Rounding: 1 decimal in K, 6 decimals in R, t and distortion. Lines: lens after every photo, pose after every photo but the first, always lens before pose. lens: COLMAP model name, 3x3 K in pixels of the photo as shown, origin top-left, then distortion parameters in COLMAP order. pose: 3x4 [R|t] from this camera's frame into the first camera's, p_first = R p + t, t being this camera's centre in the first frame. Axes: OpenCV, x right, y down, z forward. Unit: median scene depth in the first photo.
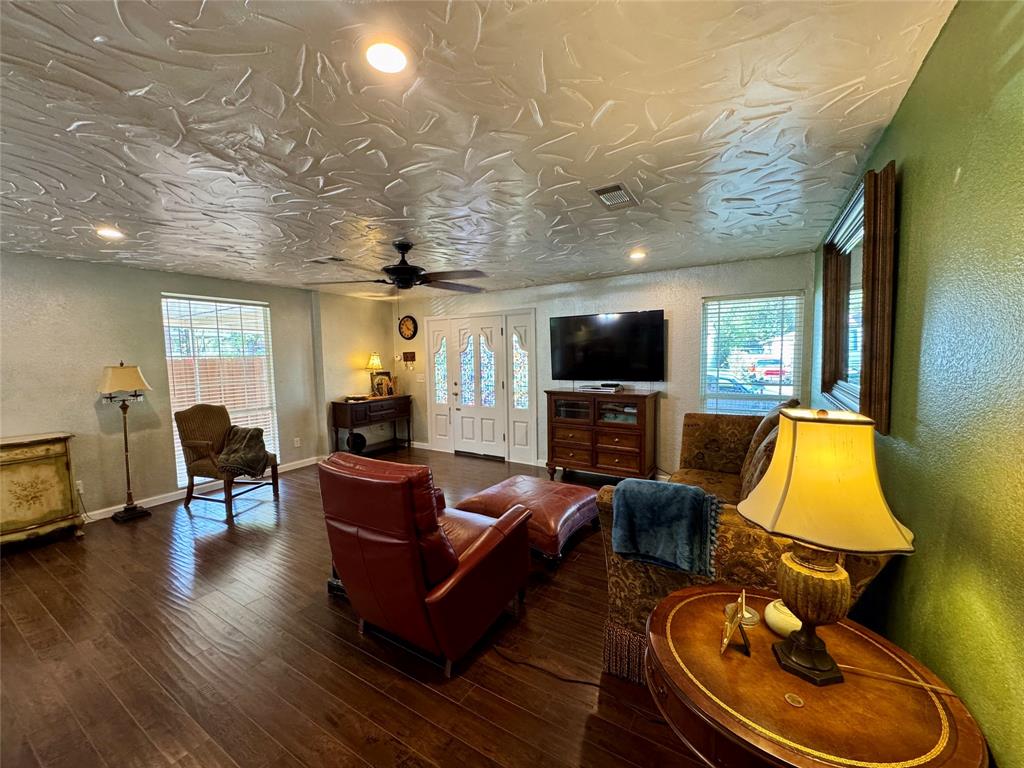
lens RADIAL K [[407.4, 0, 516.5], [0, 407.4, 385.1], [0, 0, 1]] dist [-0.003599, 0.000453]
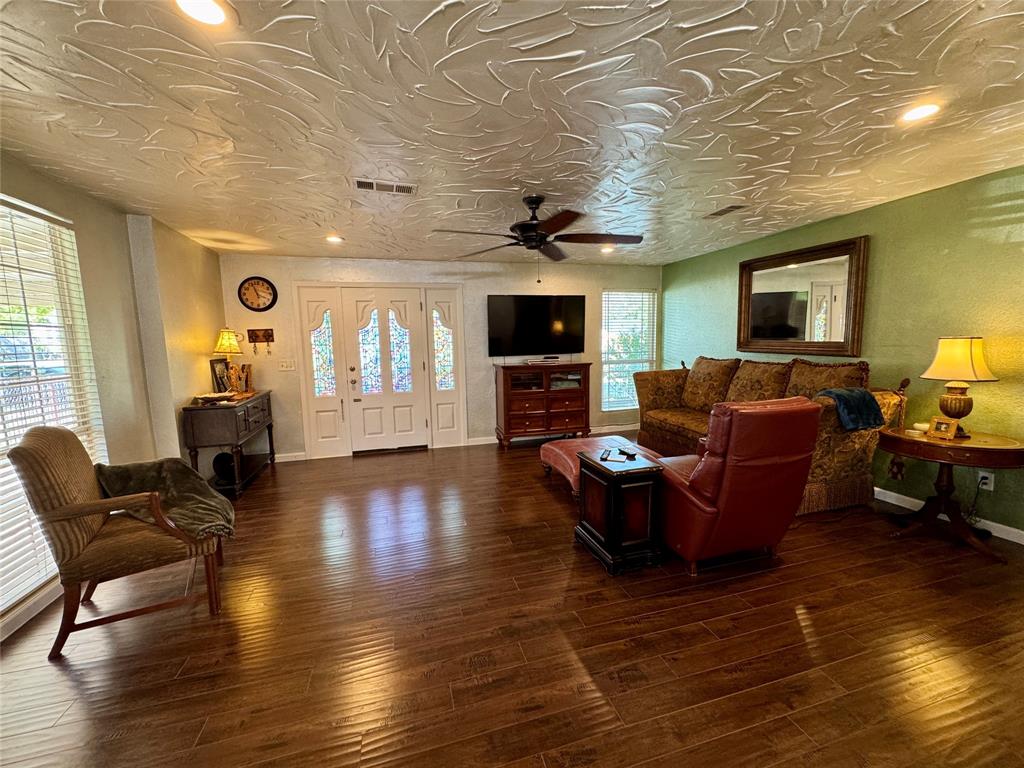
lens RADIAL K [[407.4, 0, 509.6], [0, 407.4, 383.7], [0, 0, 1]] dist [-0.003599, 0.000453]
pose [[0.681704, -0.078465, 0.727408, -0.569406], [0.066820, 0.996754, 0.044897, 0.011547], [-0.728570, 0.017999, 0.684735, 0.241452]]
